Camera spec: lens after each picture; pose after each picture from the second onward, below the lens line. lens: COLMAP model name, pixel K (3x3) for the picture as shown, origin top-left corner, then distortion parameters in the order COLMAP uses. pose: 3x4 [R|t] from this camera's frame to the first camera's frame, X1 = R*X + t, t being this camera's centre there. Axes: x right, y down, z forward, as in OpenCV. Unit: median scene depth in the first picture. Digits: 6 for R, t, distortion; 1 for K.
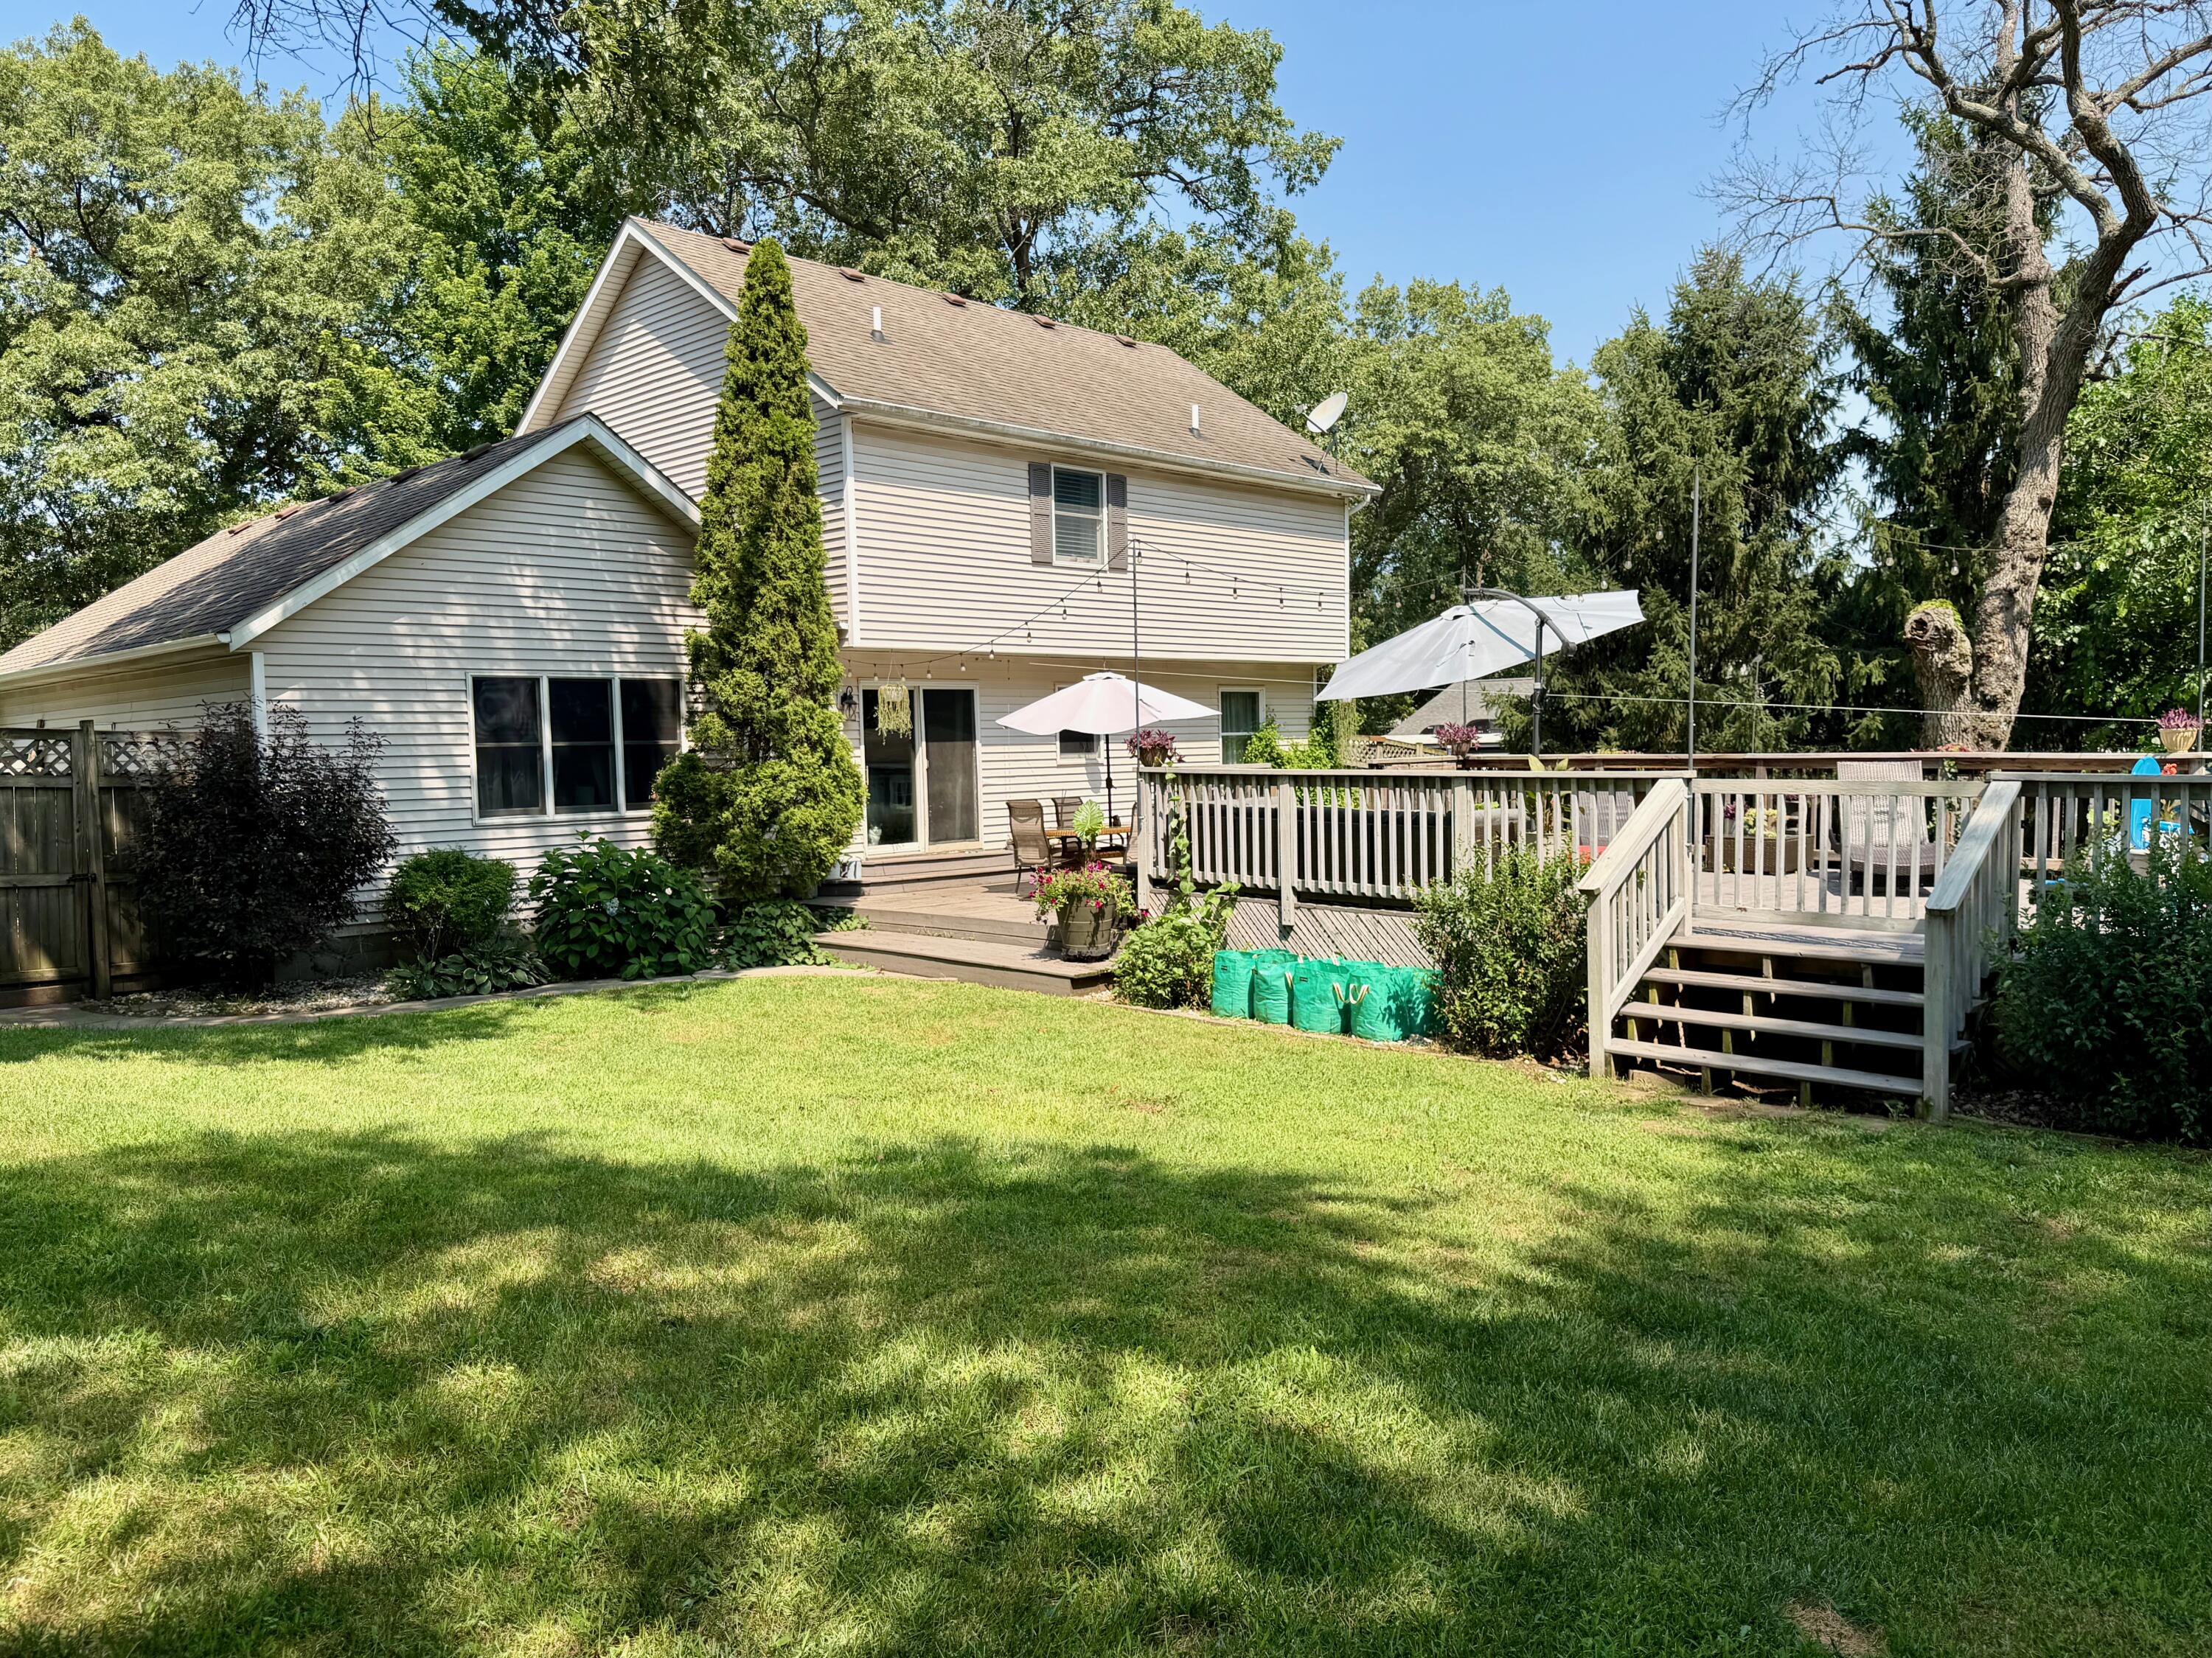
lens RADIAL K [[1566.3, 0, 1106.0], [0, 1566.3, 829.0], [0, 0, 1]] dist [0.079770, -0.113010]
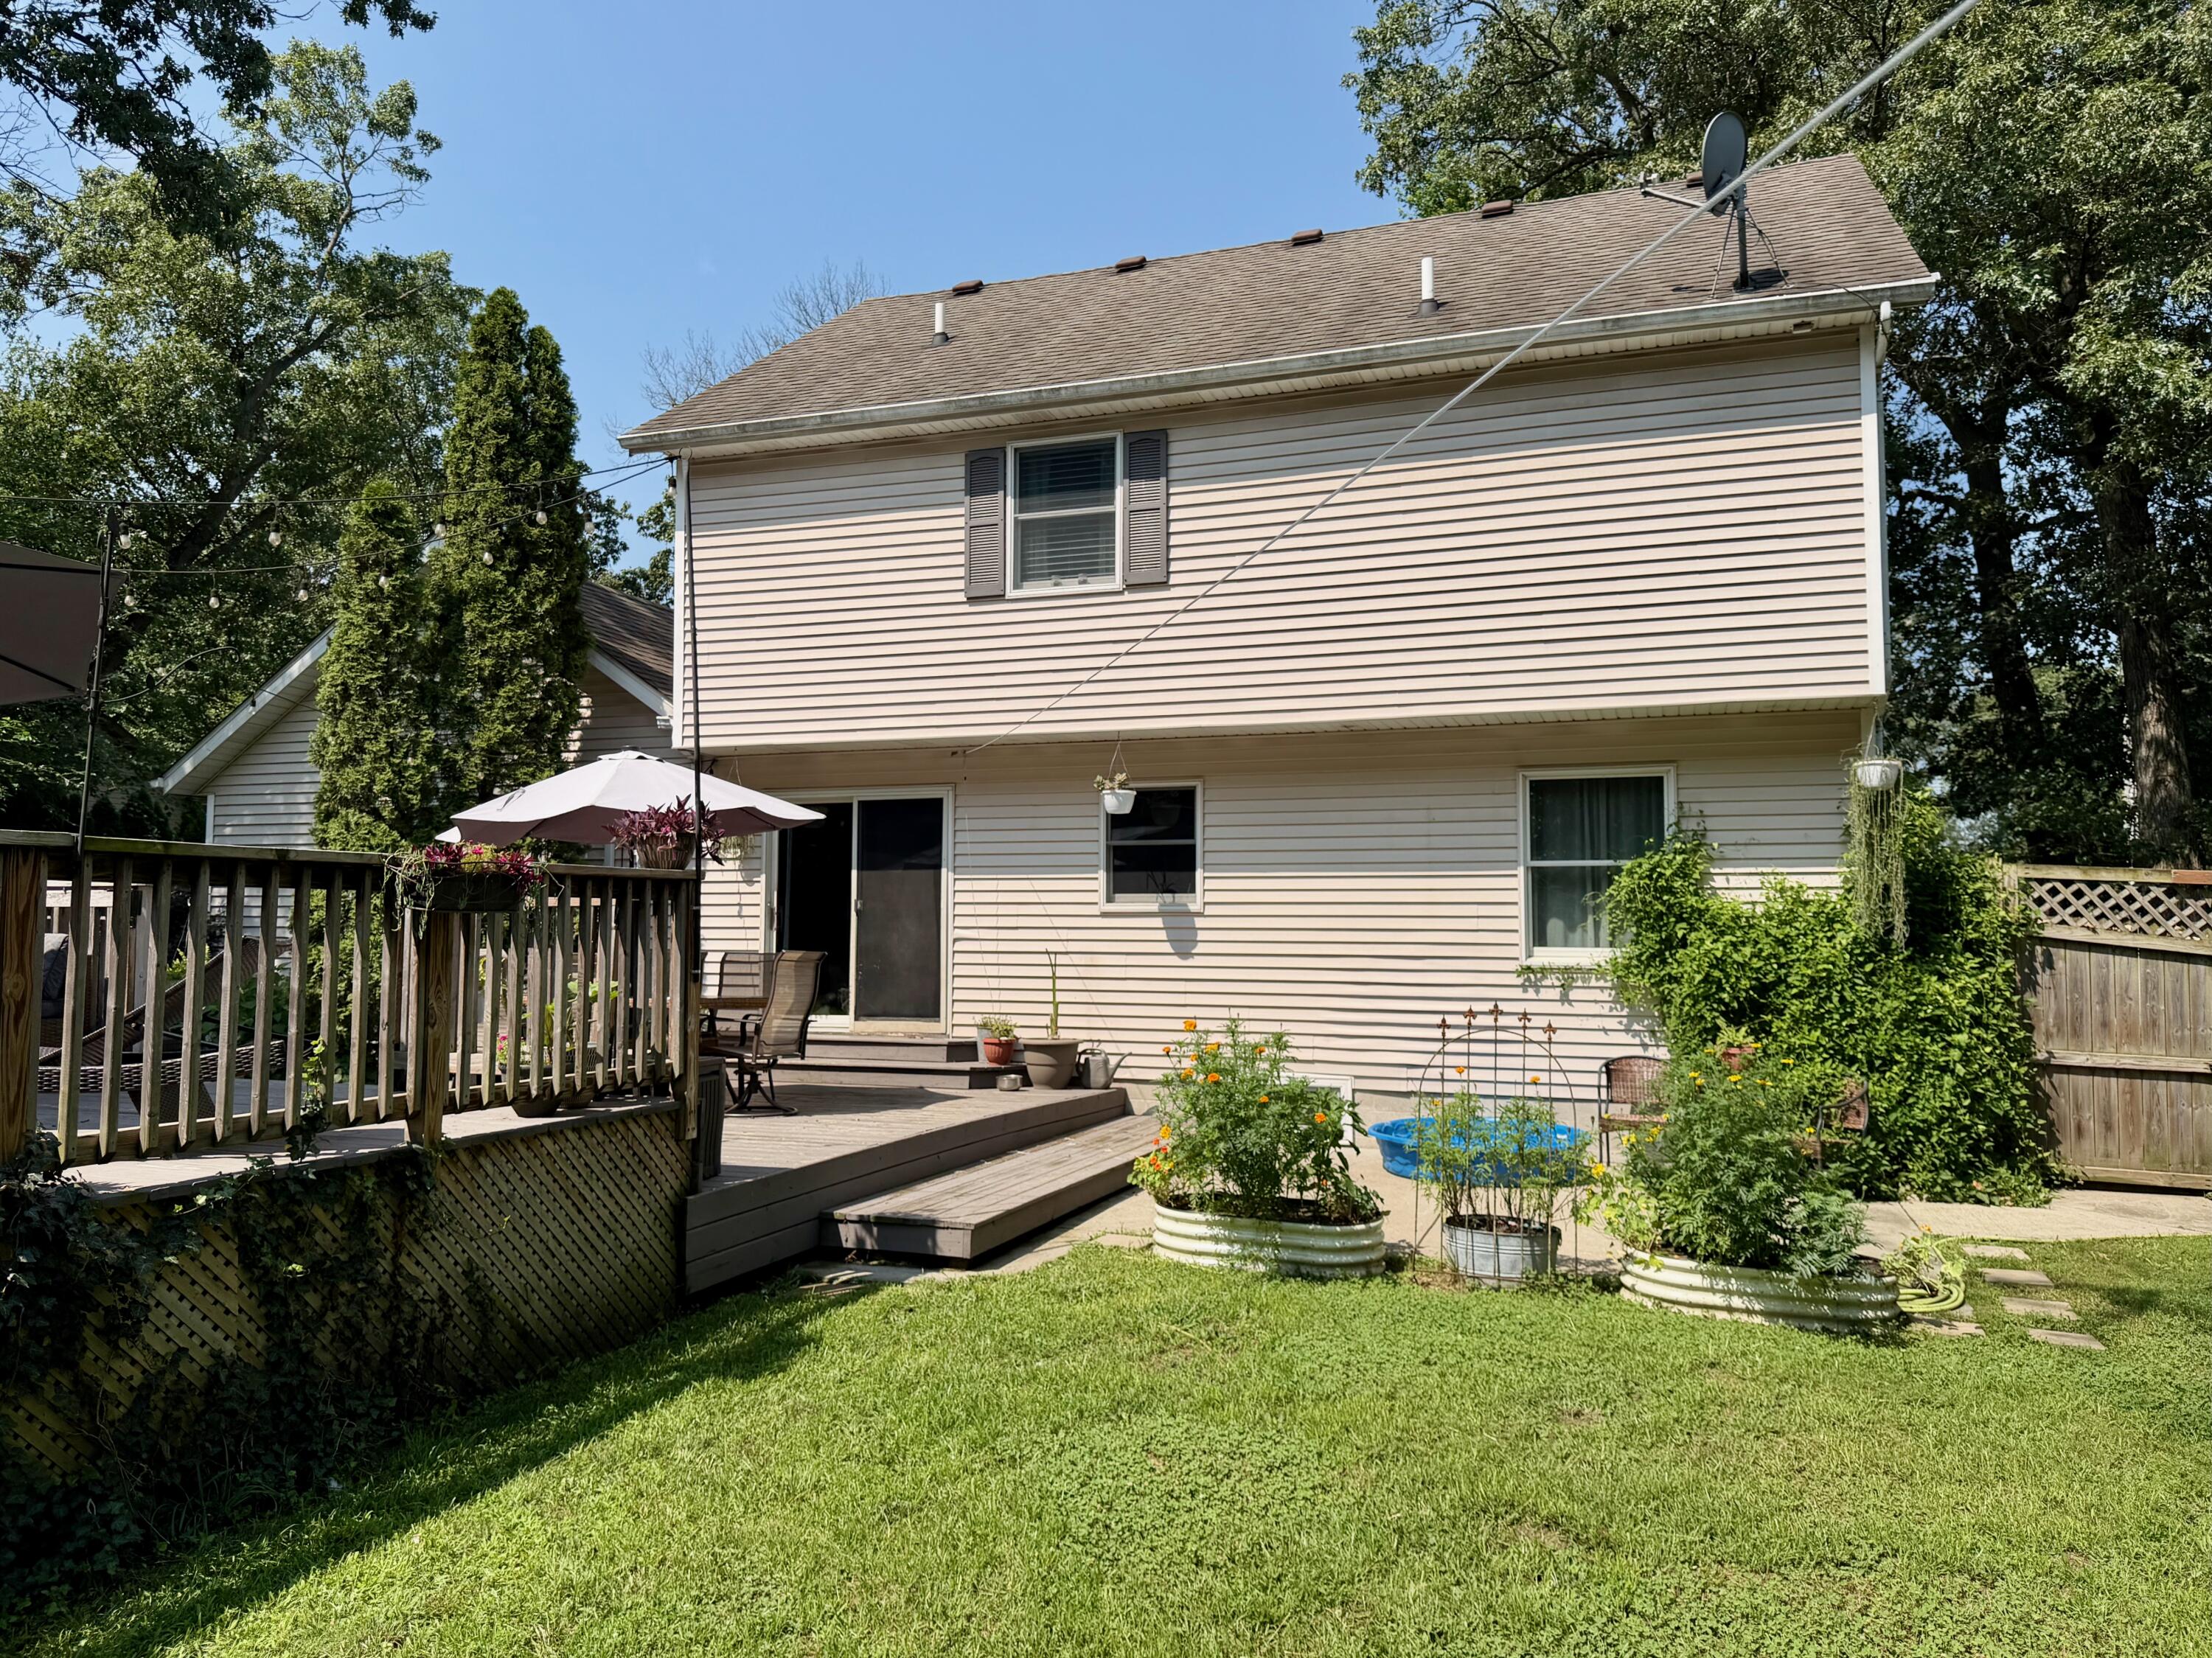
lens RADIAL K [[1566.3, 0, 1106.0], [0, 1566.3, 829.0], [0, 0, 1]] dist [0.079770, -0.113010]
pose [[0.420864, -0.036050, -0.906407, 0.563082], [-0.059939, 0.995921, -0.067441, -0.033599], [0.905142, 0.082713, 0.416986, 0.779653]]
